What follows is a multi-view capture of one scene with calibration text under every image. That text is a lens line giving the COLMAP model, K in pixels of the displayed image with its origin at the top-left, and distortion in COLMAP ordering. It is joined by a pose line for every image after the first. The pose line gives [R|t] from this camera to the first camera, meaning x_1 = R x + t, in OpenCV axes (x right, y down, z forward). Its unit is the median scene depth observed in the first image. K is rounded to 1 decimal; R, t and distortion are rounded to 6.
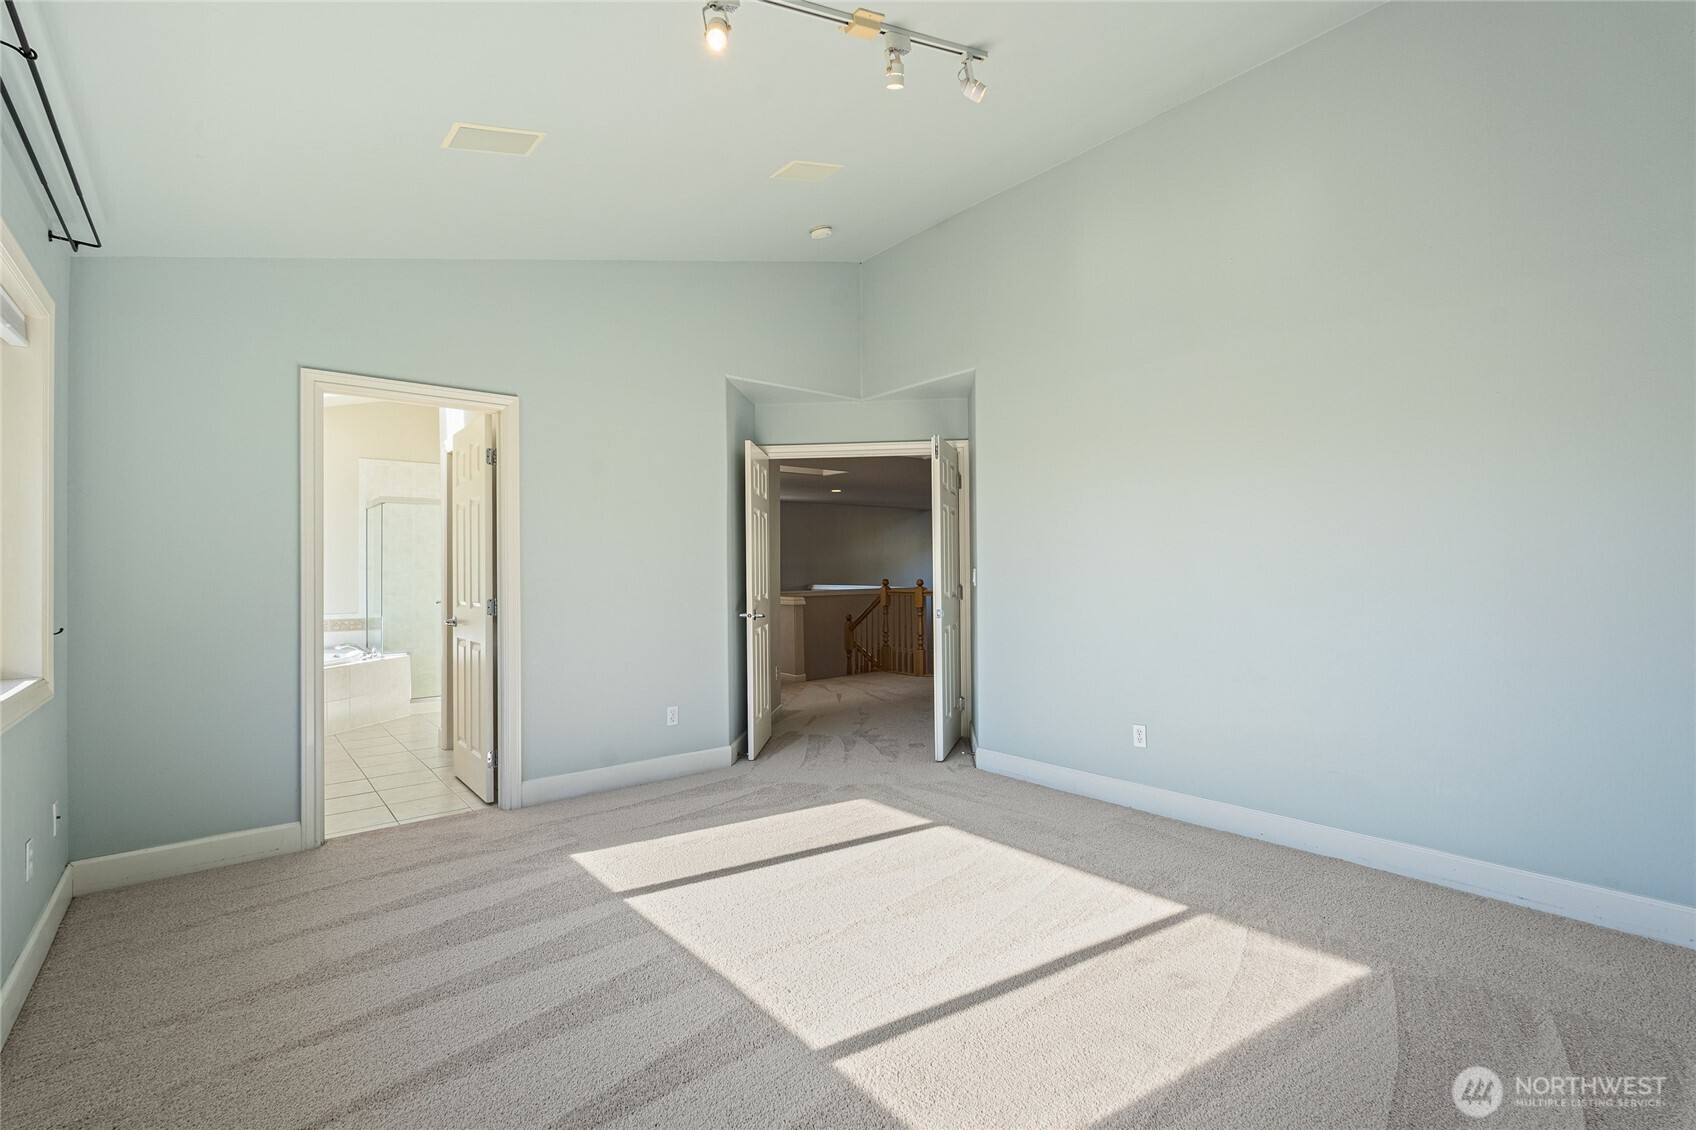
lens RADIAL K [[766.6, 0, 857.3], [0, 766.6, 560.0], [0, 0, 1]] dist [-0.009195, 0.000473]
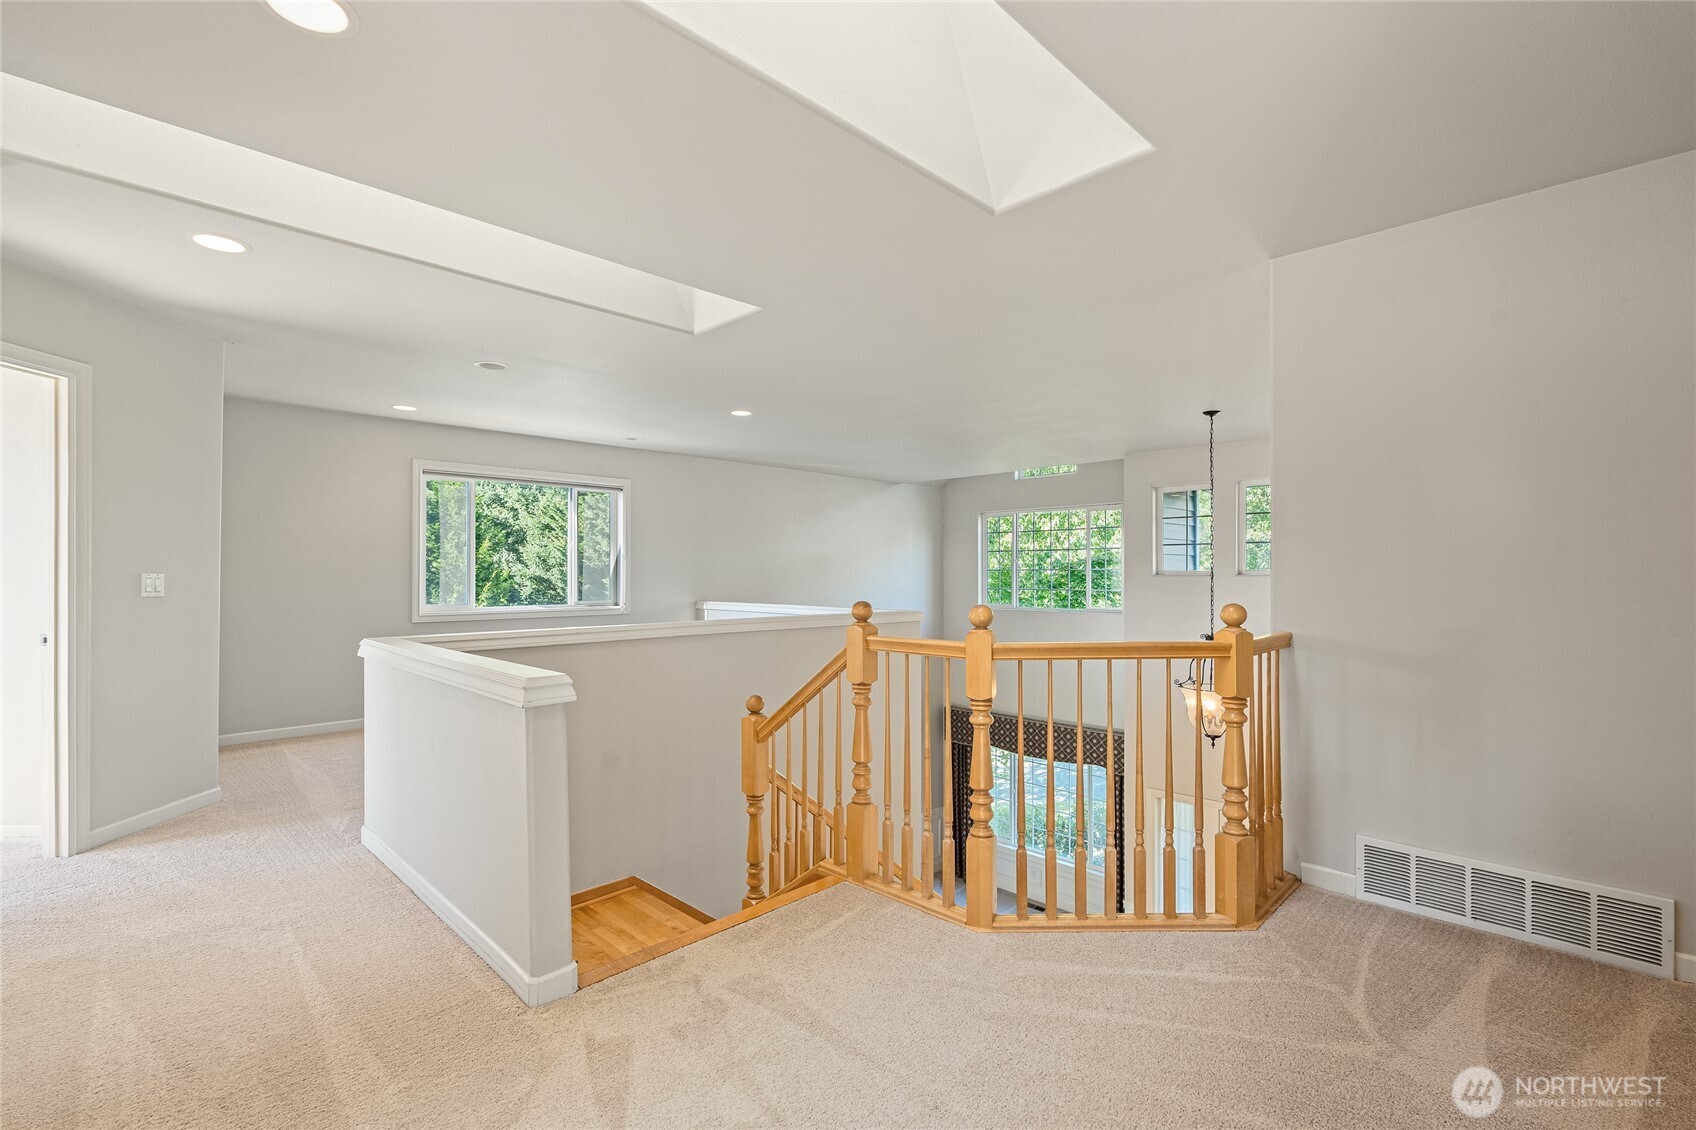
lens RADIAL K [[766.6, 0, 855.4], [0, 766.6, 568.4], [0, 0, 1]] dist [-0.009195, 0.000473]
pose [[0.996557, 0.013137, 0.081865, 0.005826], [-0.013448, 0.999904, 0.003244, 0.008250], [-0.081815, -0.004333, 0.996638, 0.644325]]
